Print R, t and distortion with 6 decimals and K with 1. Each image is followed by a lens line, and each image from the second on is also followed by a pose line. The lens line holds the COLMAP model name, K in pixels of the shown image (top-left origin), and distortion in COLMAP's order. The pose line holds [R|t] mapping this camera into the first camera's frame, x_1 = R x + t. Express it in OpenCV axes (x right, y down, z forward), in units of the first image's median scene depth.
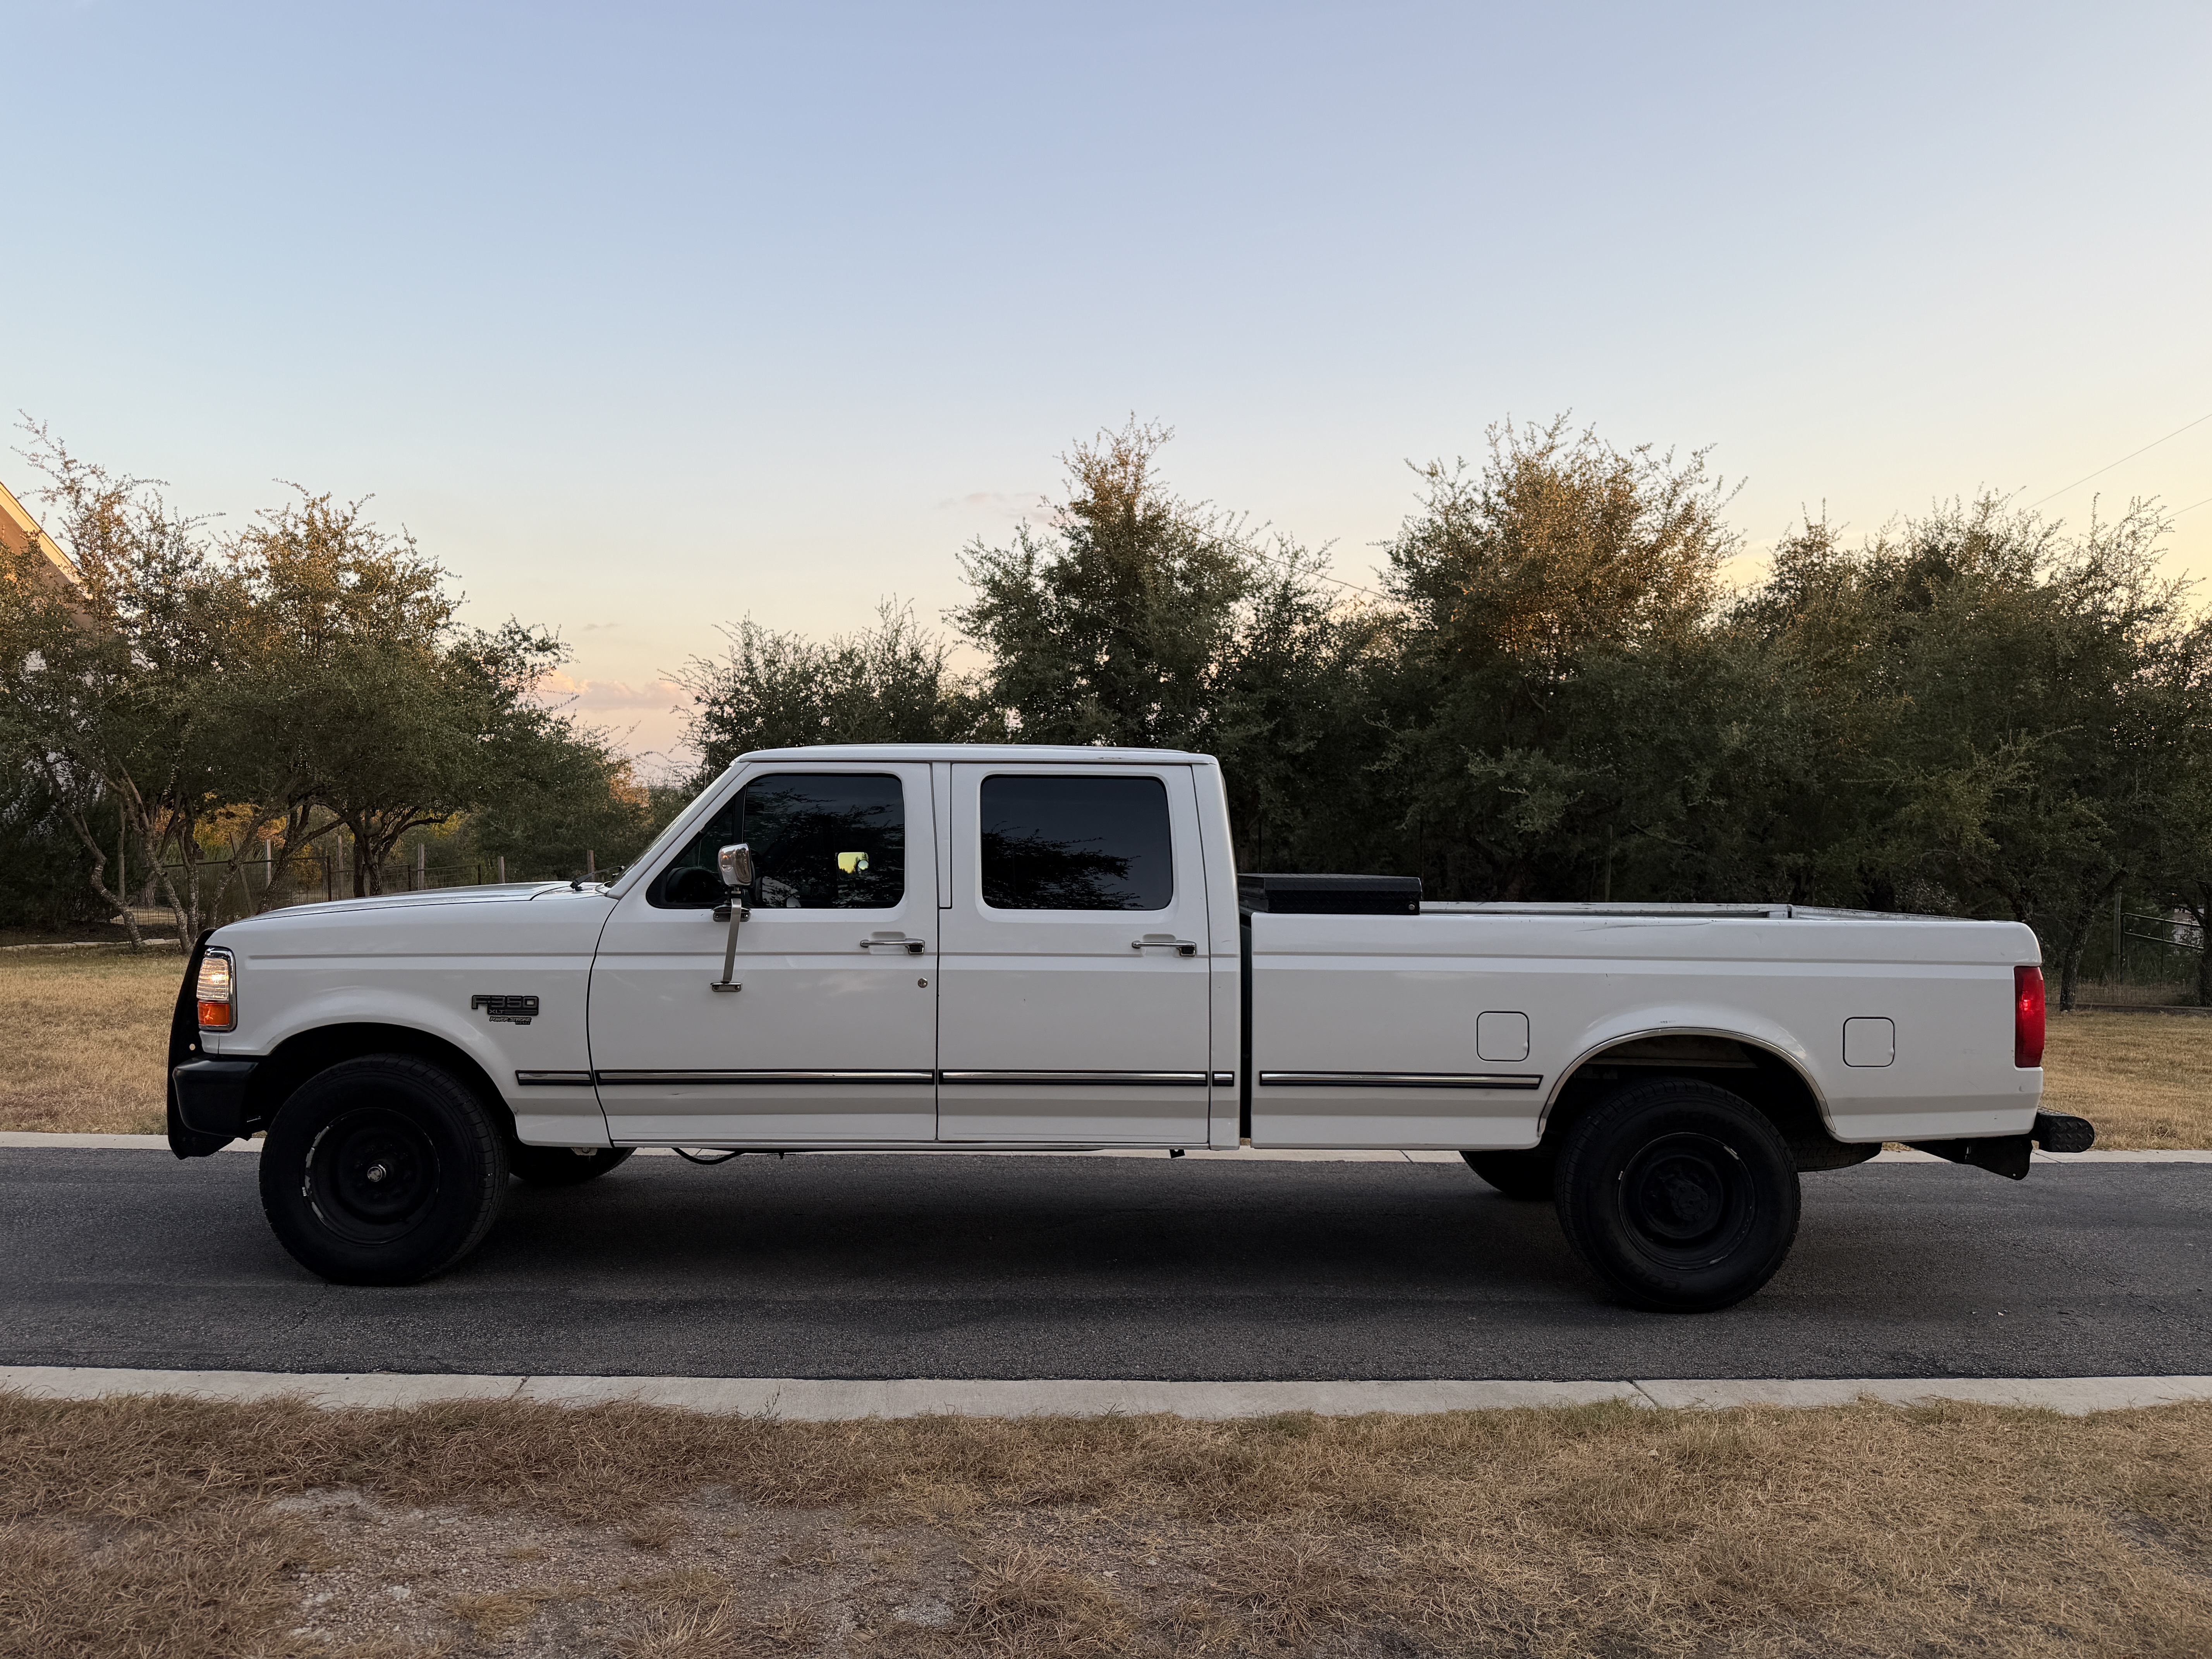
lens RADIAL K [[1574.9, 0, 1116.9], [0, 1574.9, 840.0], [0, 0, 1]] dist [0.010240, -0.015211]
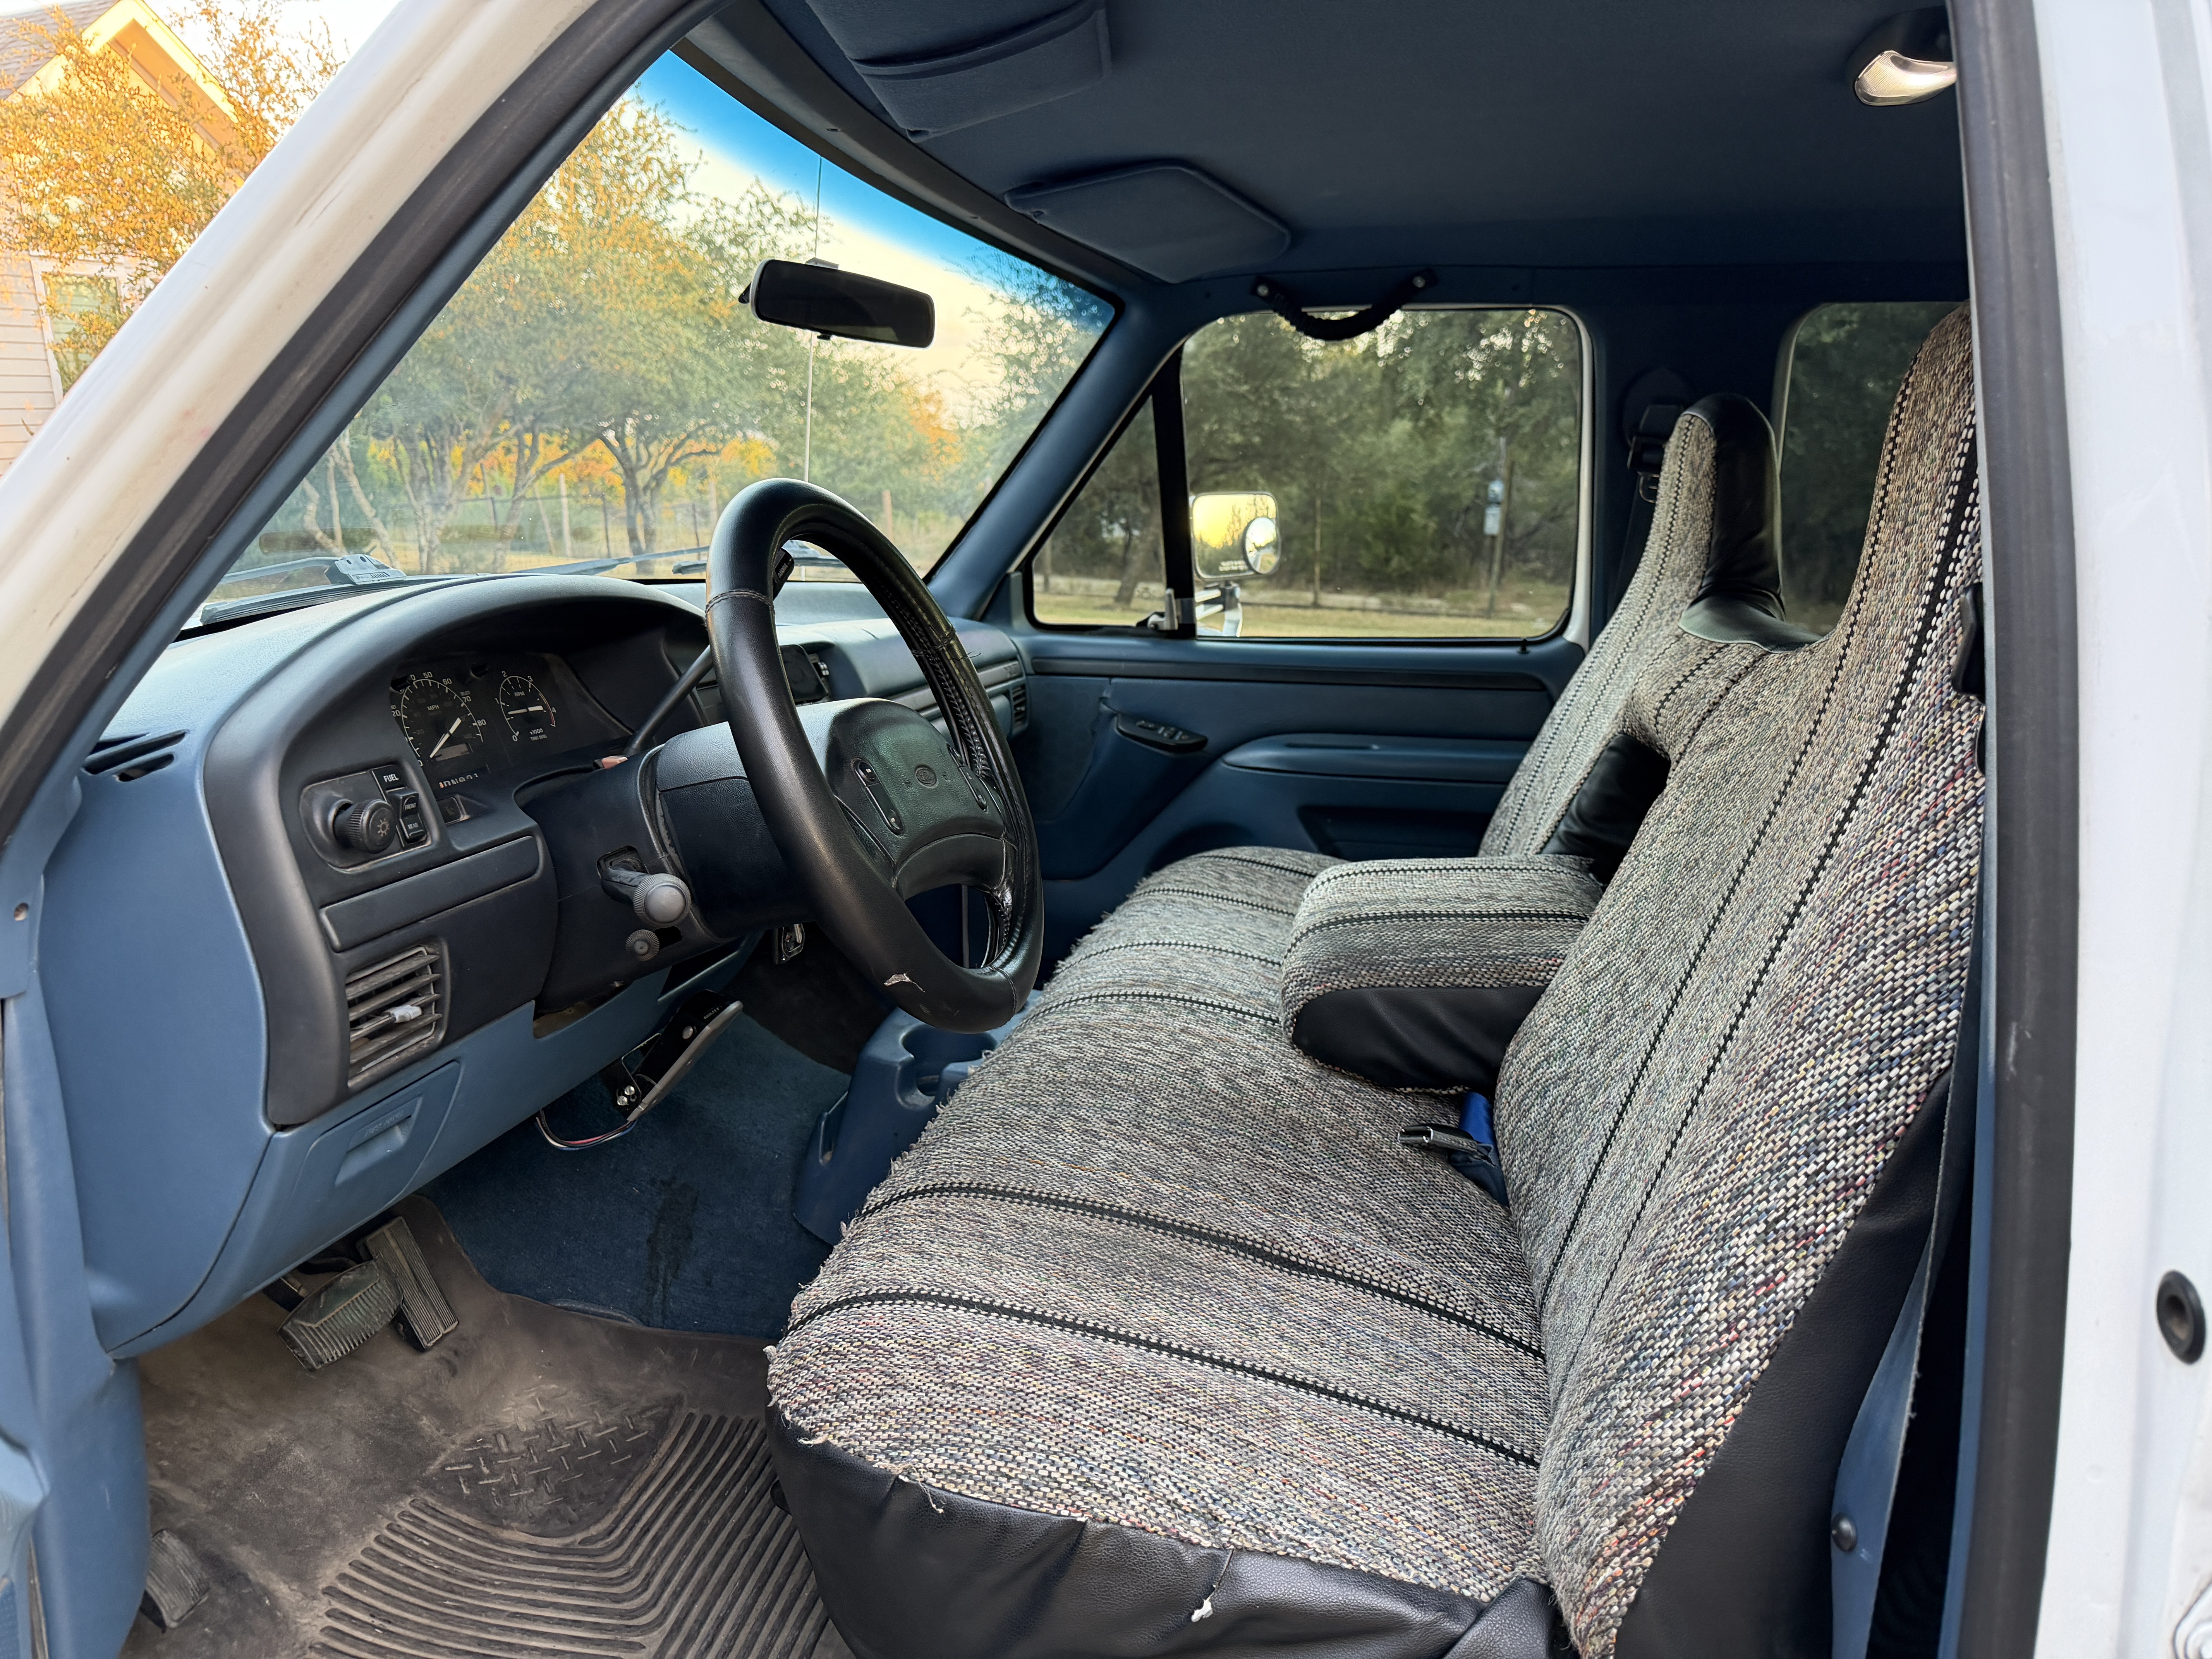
lens RADIAL K [[1574.9, 0, 1101.7], [0, 1574.9, 834.0], [0, 0, 1]] dist [0.010240, -0.015211]
pose [[0.978780, 0.047198, -0.199403, -0.044018], [-0.002539, 0.975830, 0.218515, 0.003392], [0.204897, -0.213372, 0.955243, 0.213588]]
